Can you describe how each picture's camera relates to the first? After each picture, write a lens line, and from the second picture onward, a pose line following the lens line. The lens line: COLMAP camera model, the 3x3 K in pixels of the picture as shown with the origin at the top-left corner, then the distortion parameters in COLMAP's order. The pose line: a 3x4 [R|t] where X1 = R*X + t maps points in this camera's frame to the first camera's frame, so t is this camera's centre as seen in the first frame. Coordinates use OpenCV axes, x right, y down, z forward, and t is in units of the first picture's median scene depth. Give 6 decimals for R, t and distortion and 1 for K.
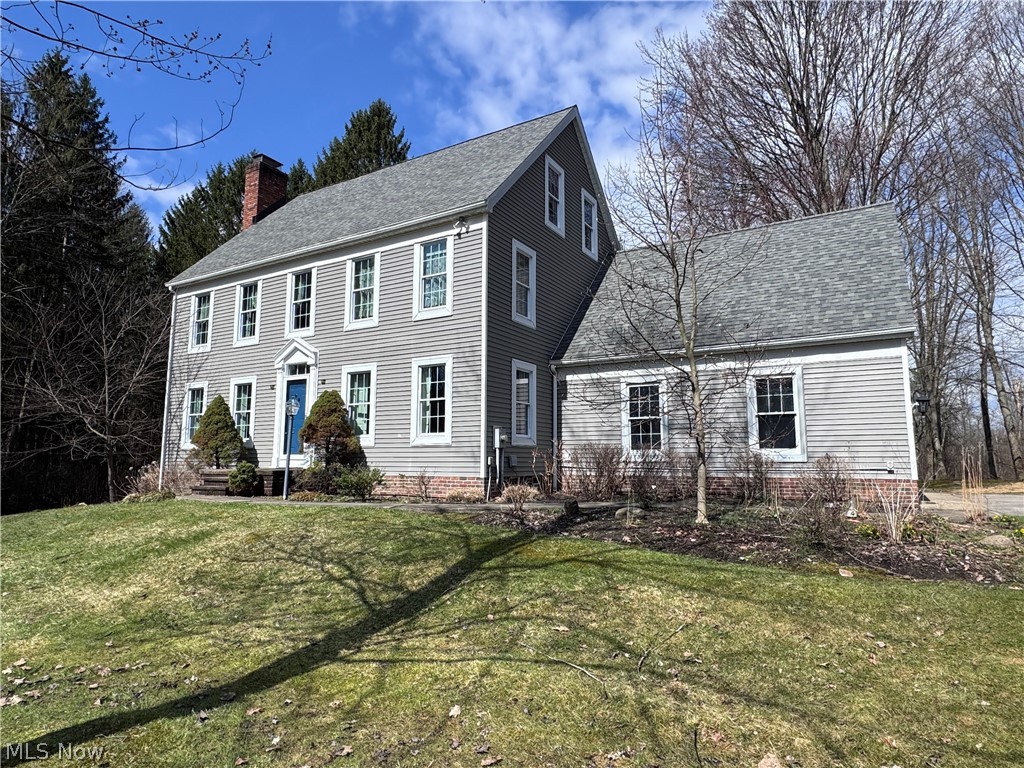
lens RADIAL K [[606.9, 0, 510.6], [0, 606.9, 386.9], [0, 0, 1]] dist [-0.000829, 0.000839]
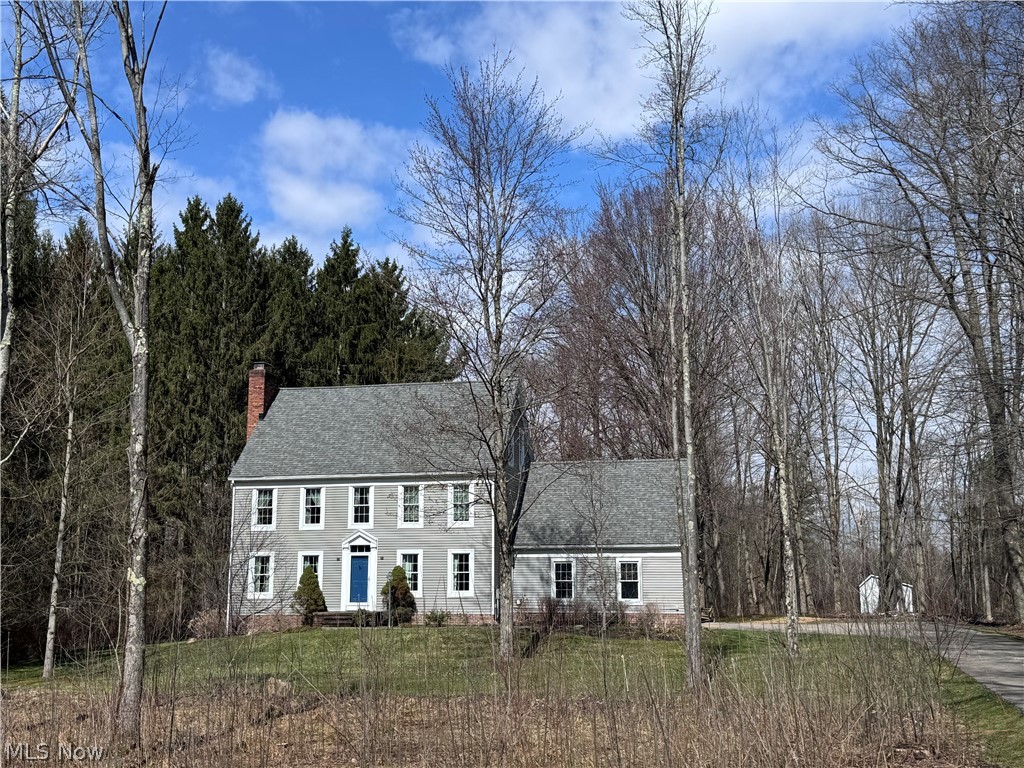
lens RADIAL K [[1196.4, 0, 510.1], [0, 1196.4, 382.3], [0, 0, 1]] dist [0.168490, 0.000000]
pose [[0.948860, 0.049229, 0.311834, -1.130719], [-0.034799, 0.998057, -0.051675, -0.365404], [-0.313772, 0.038181, 0.948730, -2.501107]]
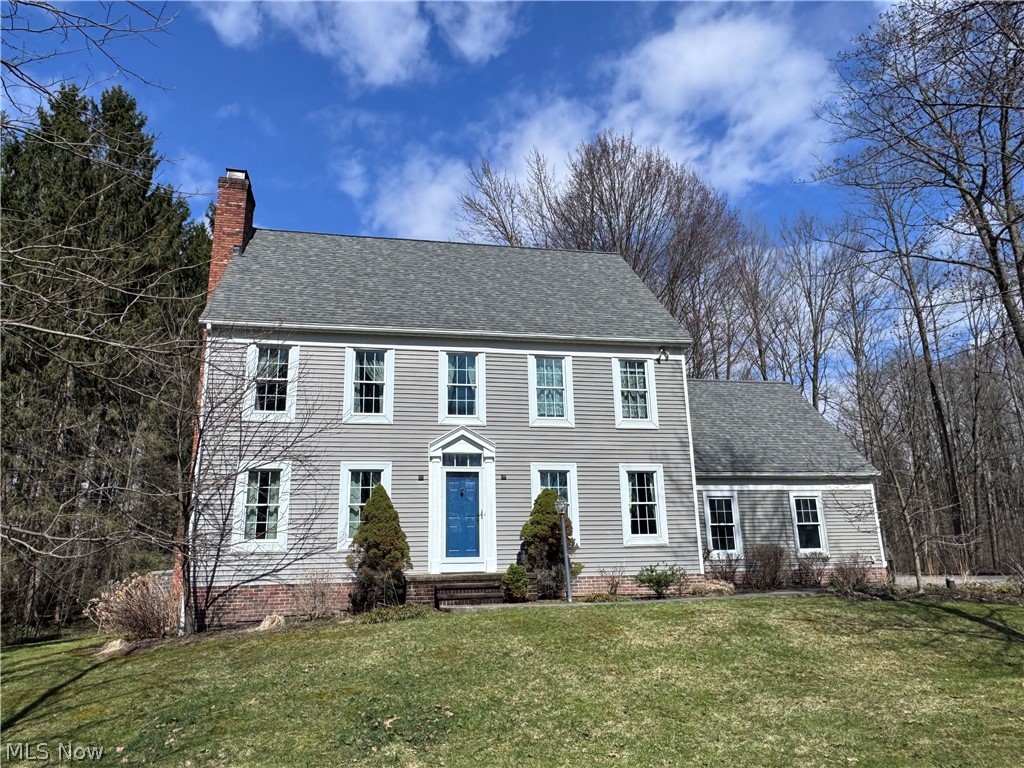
lens RADIAL K [[700.5, 0, 518.2], [0, 700.5, 381.8], [0, 0, 1]] dist [0.000260, 0.004050]
pose [[0.739942, 0.156543, 0.654202, -1.119055], [-0.057854, 0.983751, -0.169964, 0.032144], [-0.670178, 0.087915, 0.736975, 0.189718]]
